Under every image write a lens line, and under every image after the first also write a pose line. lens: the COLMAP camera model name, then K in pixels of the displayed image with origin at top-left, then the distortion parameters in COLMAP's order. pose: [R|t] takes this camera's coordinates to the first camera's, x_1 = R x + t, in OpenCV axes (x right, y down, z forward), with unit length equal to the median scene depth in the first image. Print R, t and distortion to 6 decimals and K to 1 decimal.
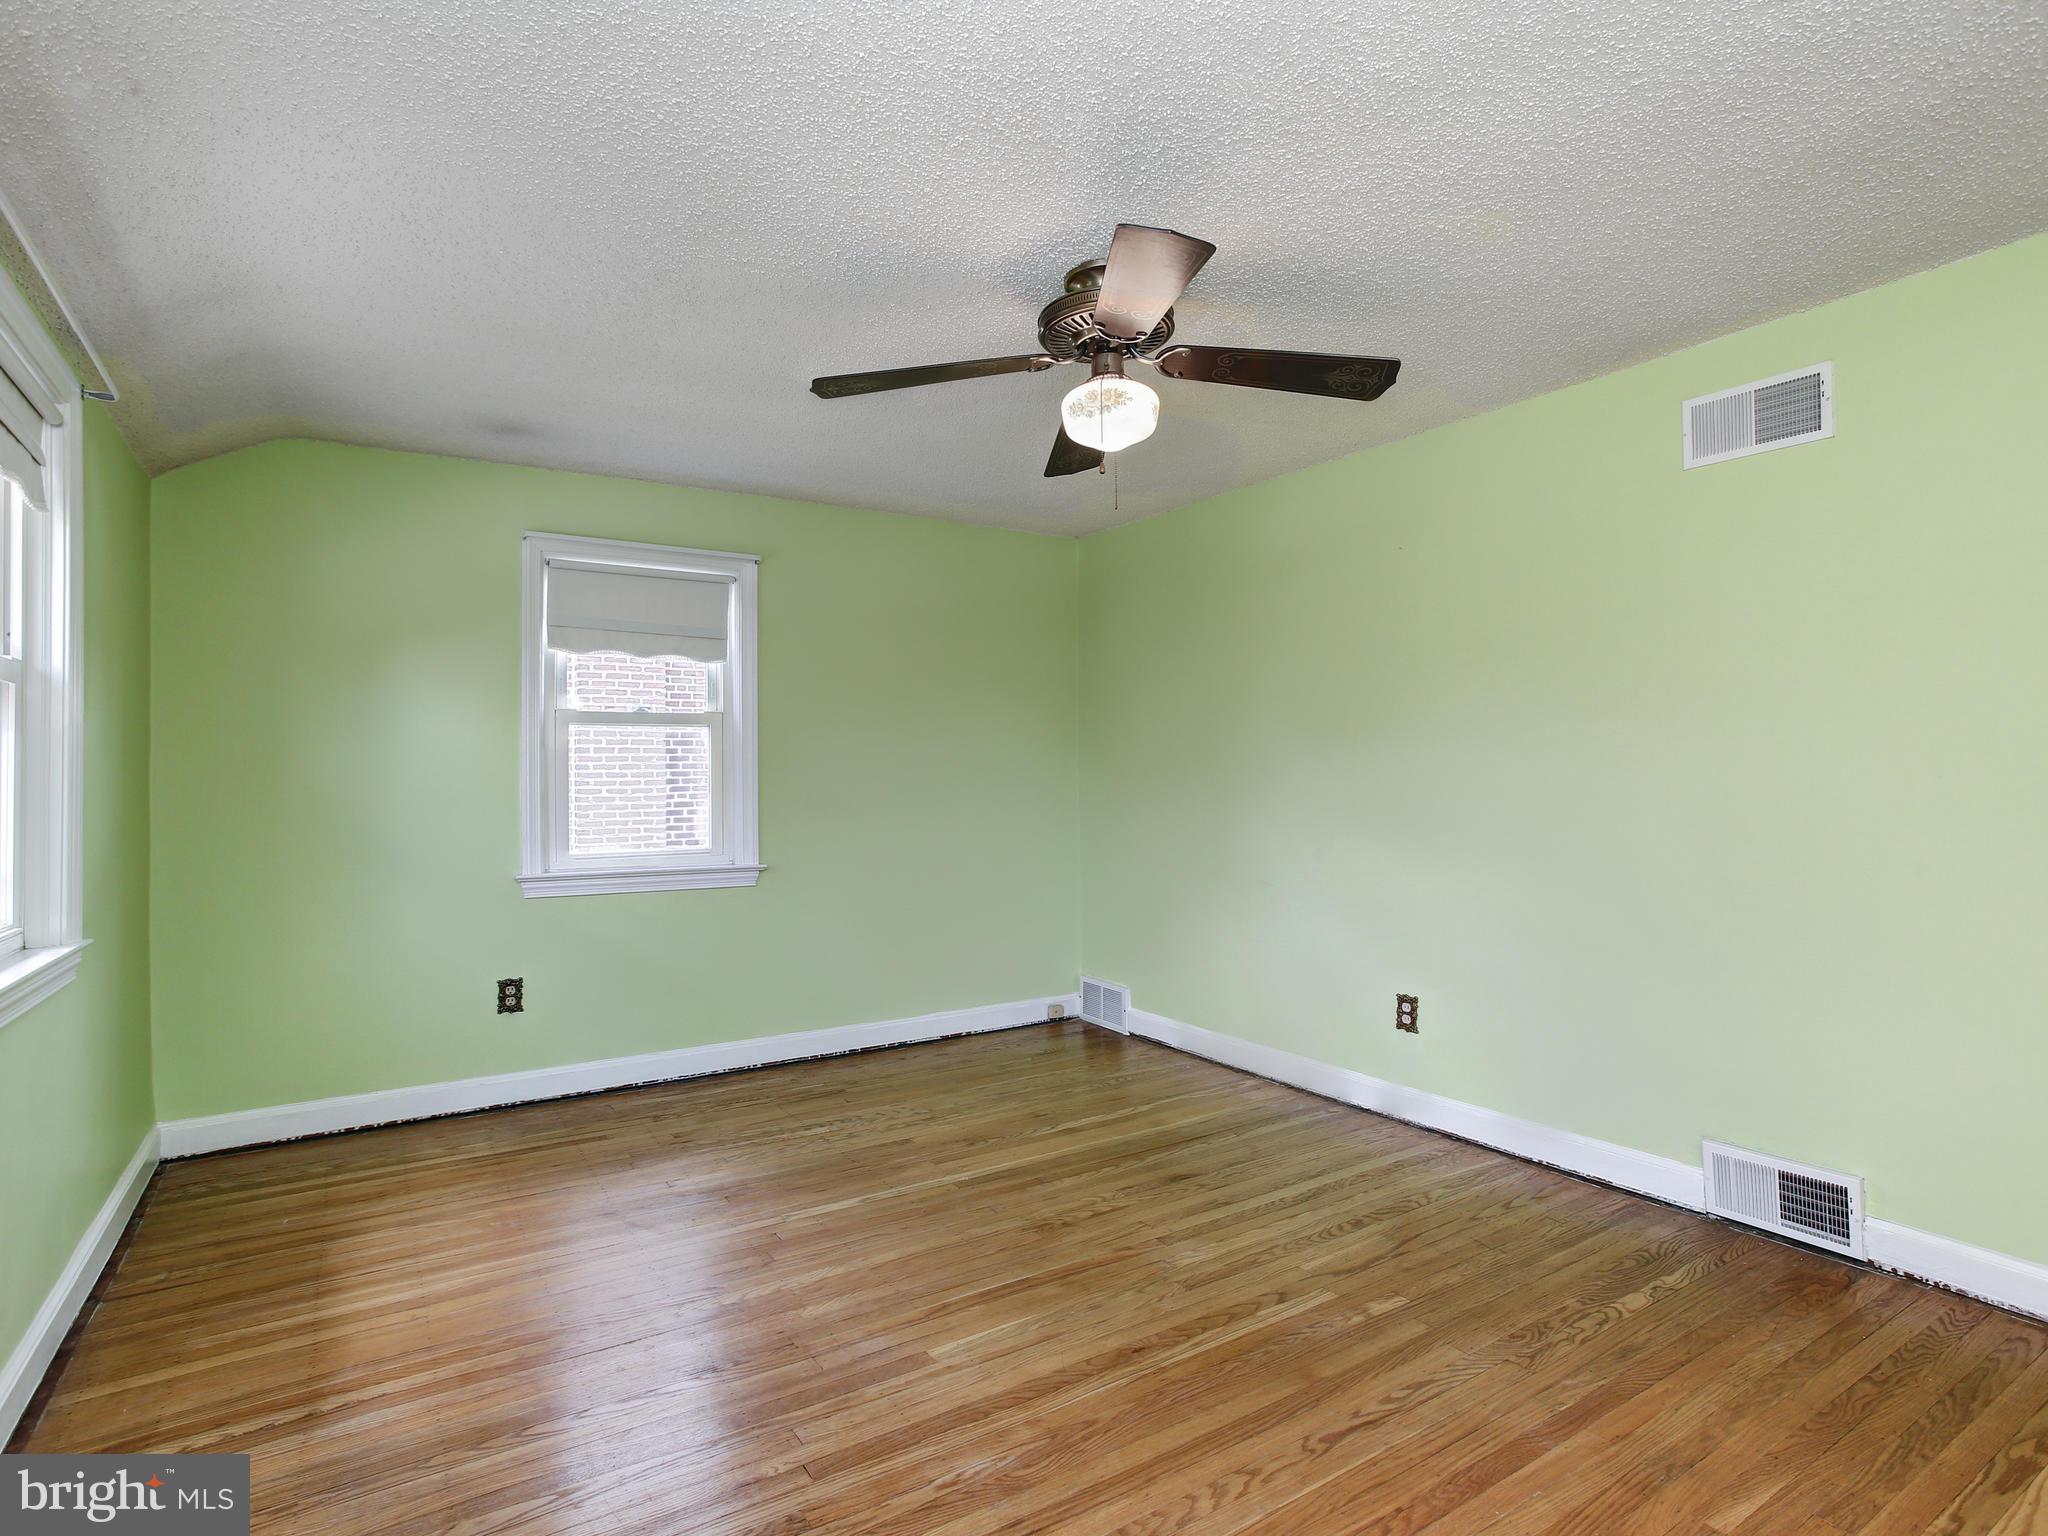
lens RADIAL K [[1068.9, 0, 1033.4], [0, 1068.9, 762.9], [0, 0, 1]] dist [-0.060143, 0.034422]
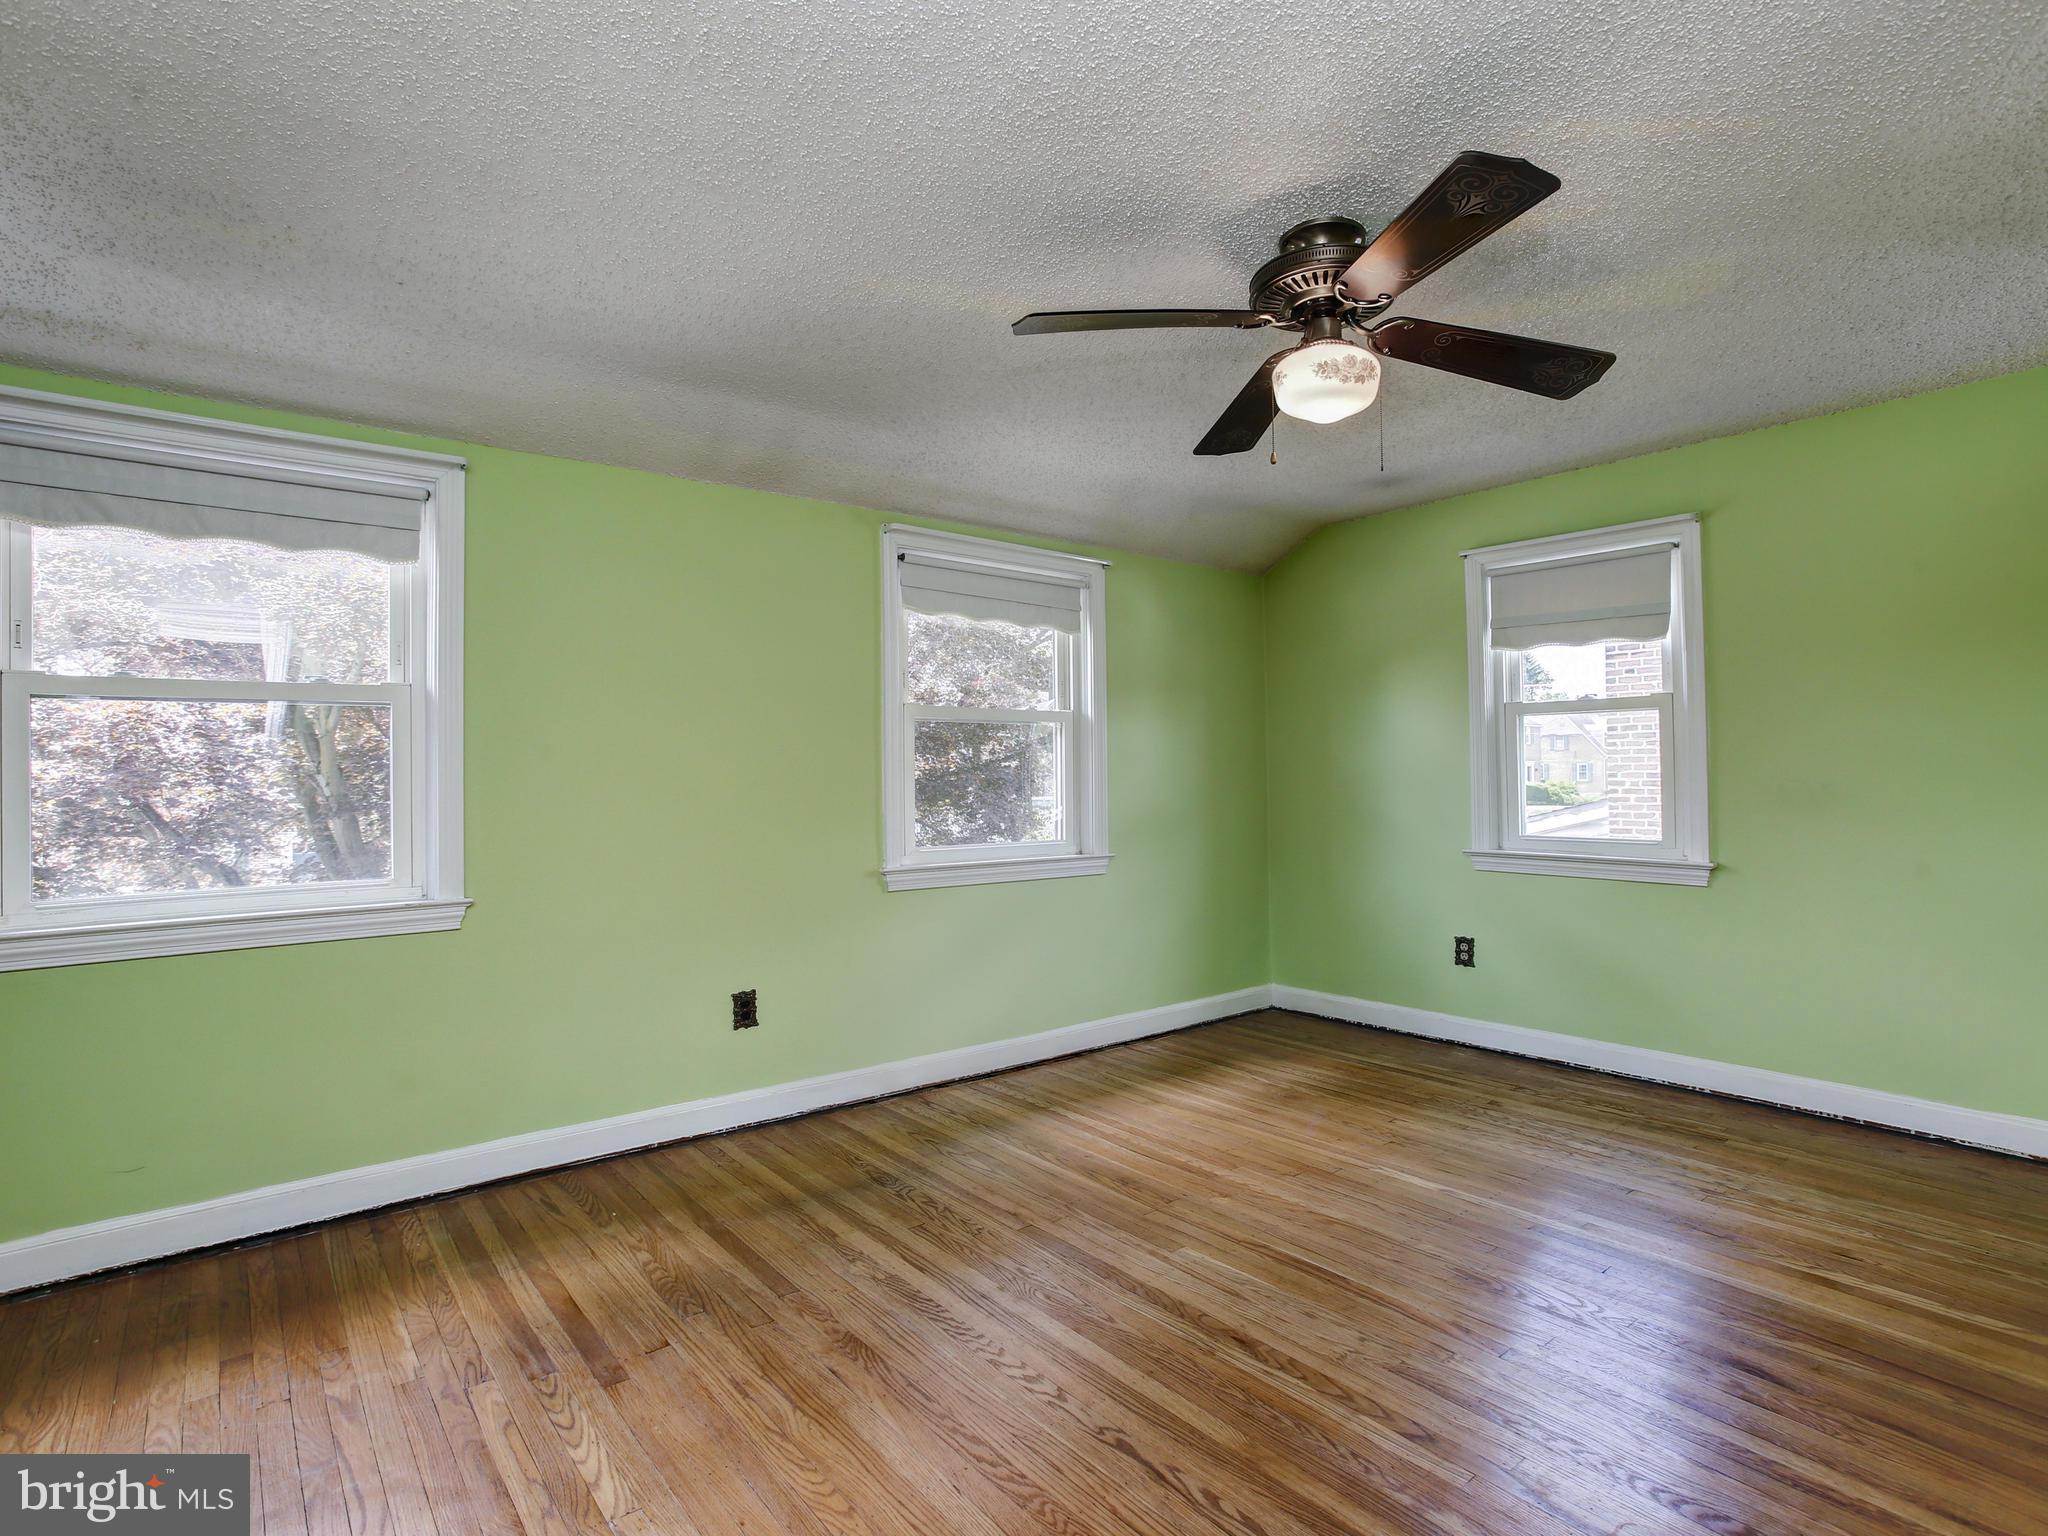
lens RADIAL K [[1068.9, 0, 1033.4], [0, 1068.9, 762.9], [0, 0, 1]] dist [-0.060143, 0.034422]
pose [[0.098626, 0.001065, -0.995124, 0.630440], [0.022995, 0.999730, 0.003349, -0.003487], [0.994859, -0.023213, 0.098574, 0.414971]]
